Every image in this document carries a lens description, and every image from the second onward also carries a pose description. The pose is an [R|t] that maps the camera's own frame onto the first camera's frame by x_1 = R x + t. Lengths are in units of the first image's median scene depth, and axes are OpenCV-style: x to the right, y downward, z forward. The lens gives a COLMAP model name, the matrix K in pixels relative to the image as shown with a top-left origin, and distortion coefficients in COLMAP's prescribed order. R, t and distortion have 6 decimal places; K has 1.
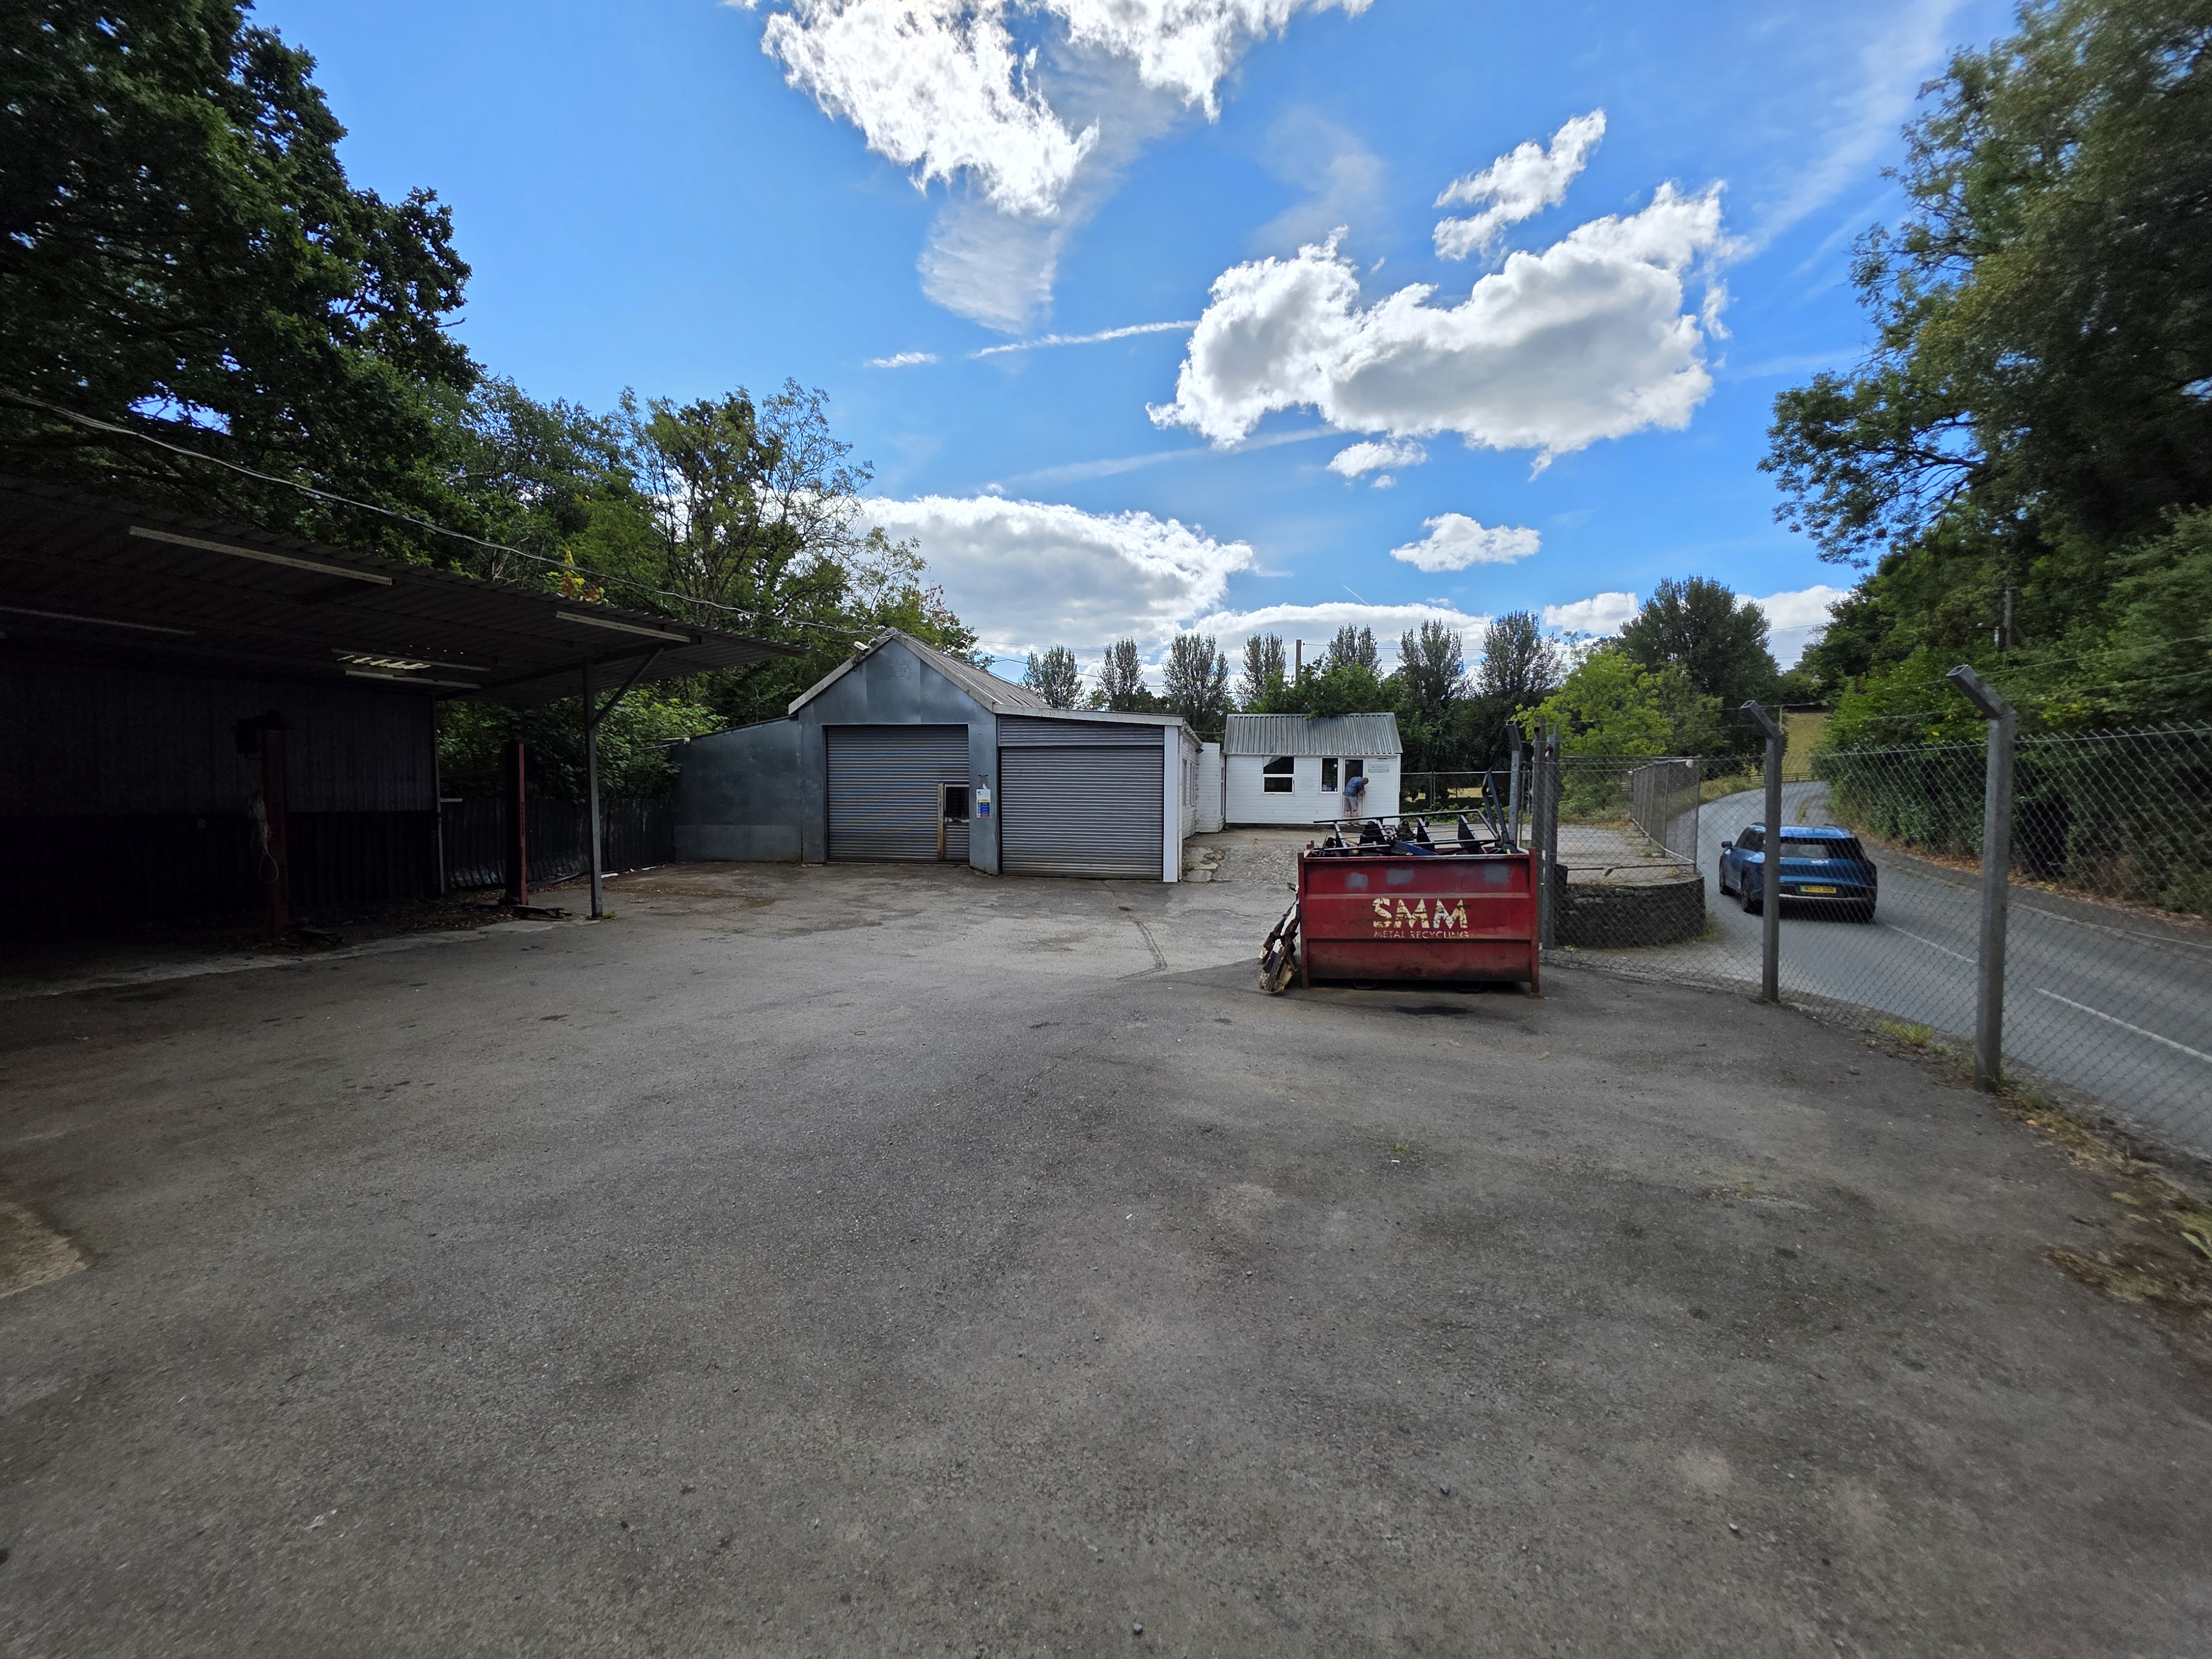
lens RADIAL K [[880.1, 0, 1109.5], [0, 880.1, 828.2], [0, 0, 1]] dist [0.000351, -0.000217]
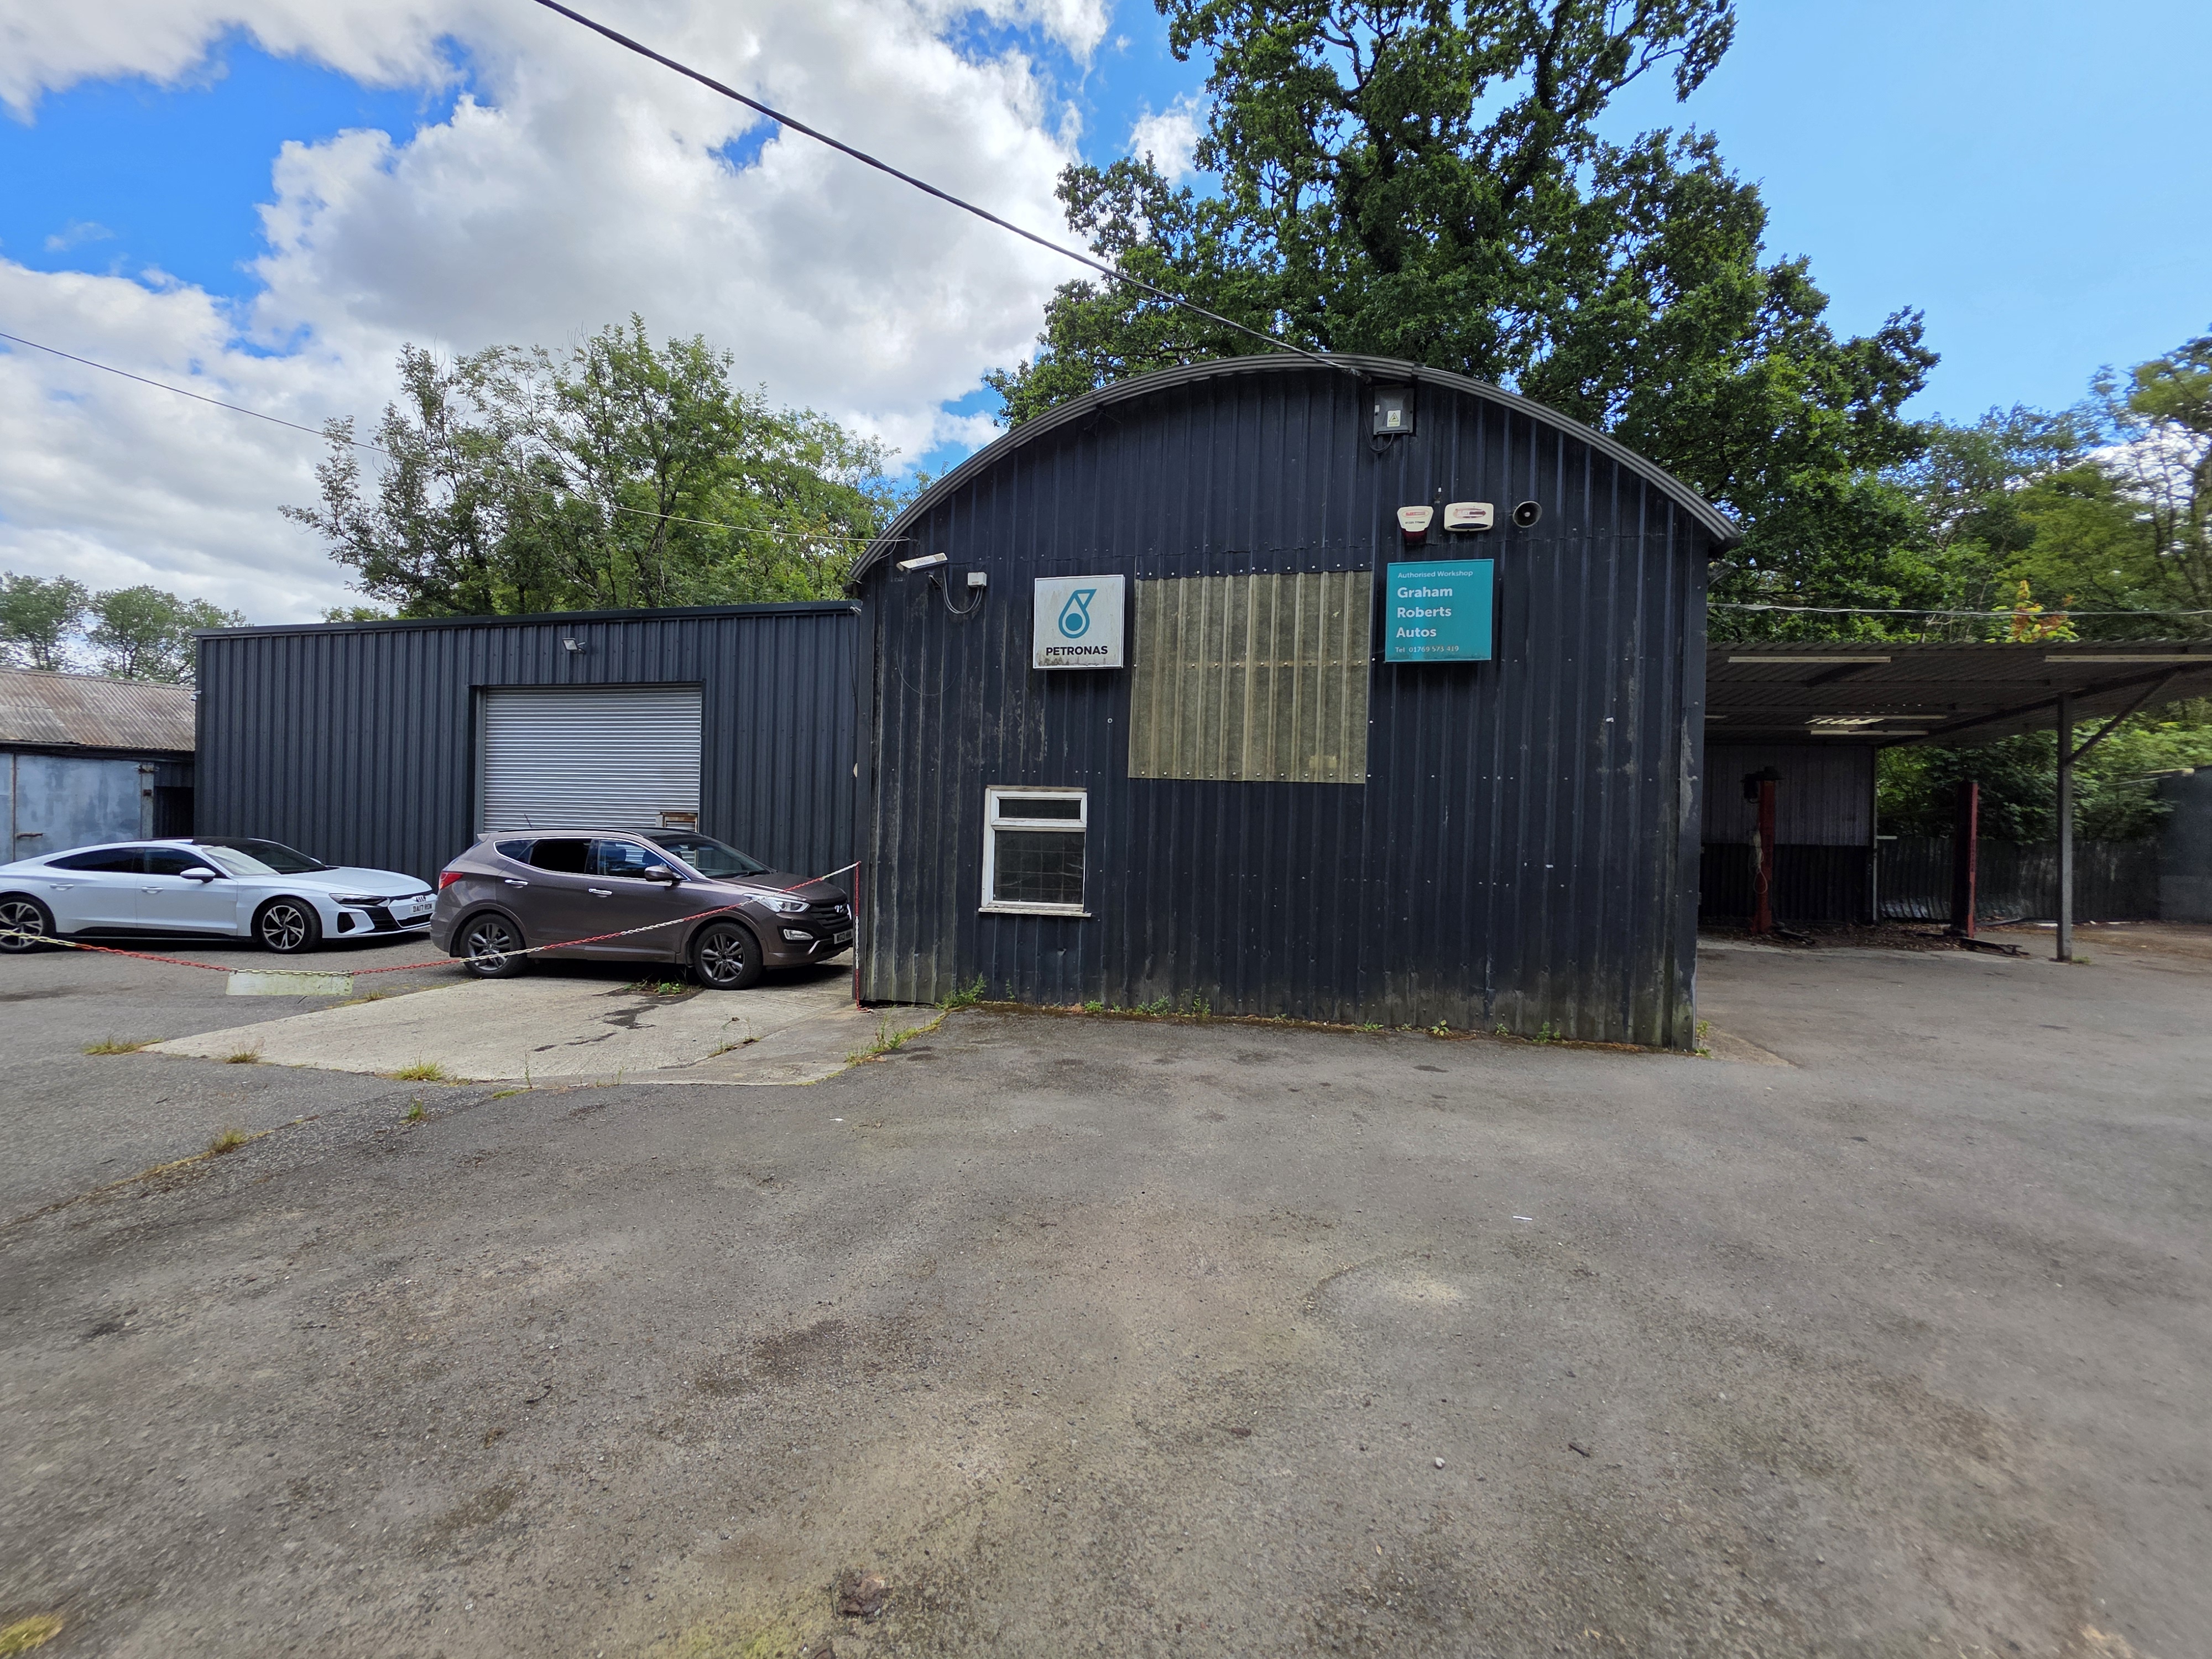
lens RADIAL K [[880.5, 0, 1110.3], [0, 880.5, 827.0], [0, 0, 1]] dist [0.000211, 0.000462]
pose [[0.258137, 0.006687, -0.966085, 0.062937], [-0.057064, 0.998336, -0.008337, 0.018438], [0.964422, 0.057281, 0.258089, -0.209764]]
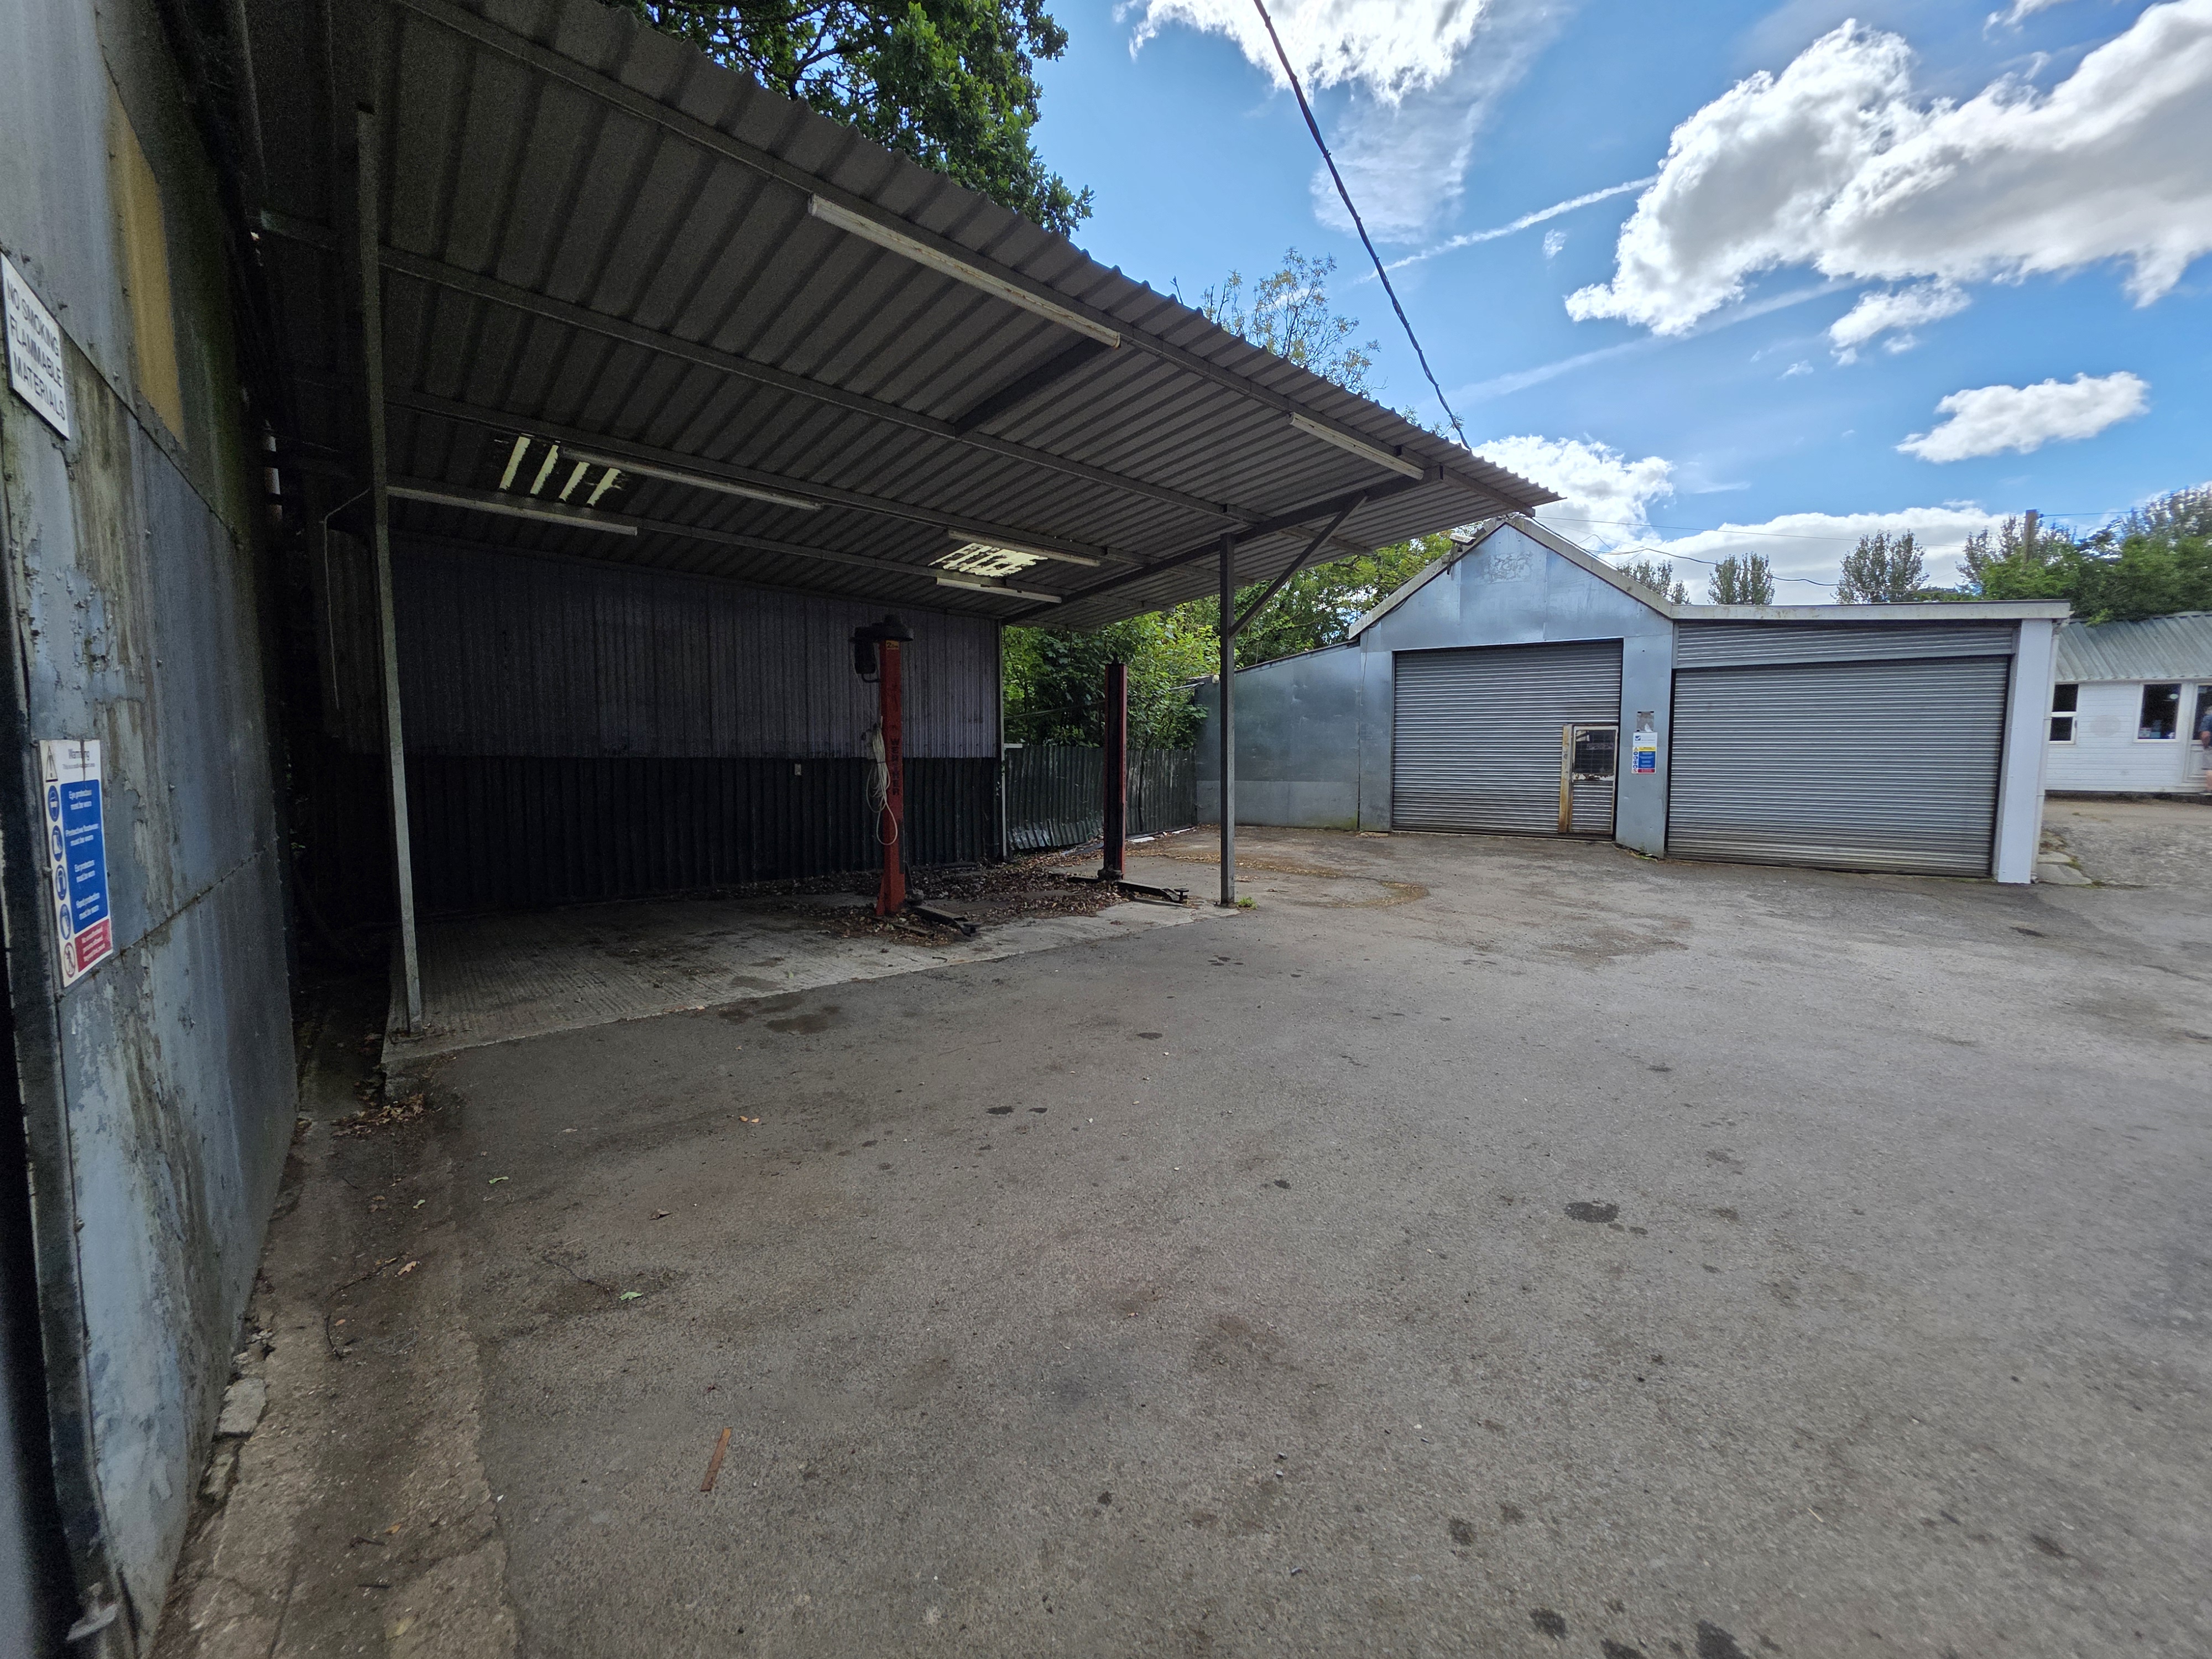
lens RADIAL K [[887.1, 0, 1110.7], [0, 887.1, 831.6], [0, 0, 1]] dist [0.000761, -0.000238]
pose [[0.923761, 0.031883, -0.381640, -0.317079], [-0.014930, 0.998769, 0.047301, 0.007739], [0.382678, -0.037997, 0.923100, 0.240311]]
